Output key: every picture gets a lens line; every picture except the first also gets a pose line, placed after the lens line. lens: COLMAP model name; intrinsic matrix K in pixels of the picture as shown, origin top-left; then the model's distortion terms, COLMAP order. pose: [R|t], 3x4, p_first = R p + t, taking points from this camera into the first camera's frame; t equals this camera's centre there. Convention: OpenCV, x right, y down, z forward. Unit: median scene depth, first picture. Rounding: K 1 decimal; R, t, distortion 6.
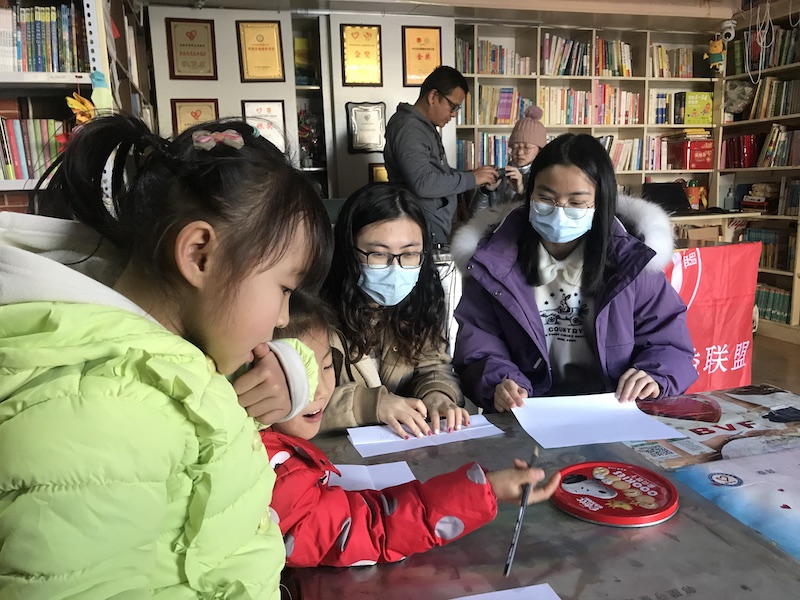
lens RADIAL K [[651.4, 0, 400.0], [0, 651.4, 300.0], [0, 0, 1]] dist [0.013044, 0.017011]
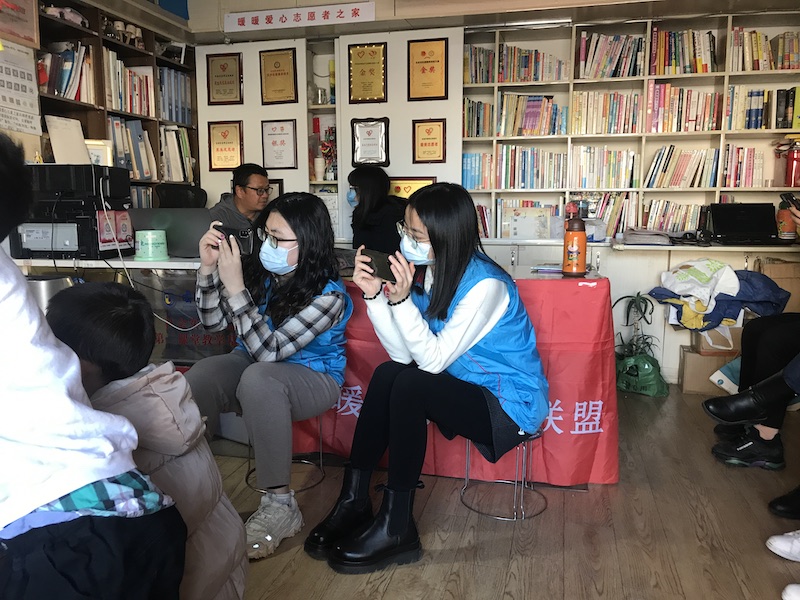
lens RADIAL K [[651.4, 0, 400.0], [0, 651.4, 300.0], [0, 0, 1]] dist [0.013044, 0.017011]
pose [[0.869434, 0.099560, -0.483913, 0.455763], [-0.105799, 0.994282, 0.014478, -0.031424], [0.482587, 0.038609, 0.874996, 0.113072]]
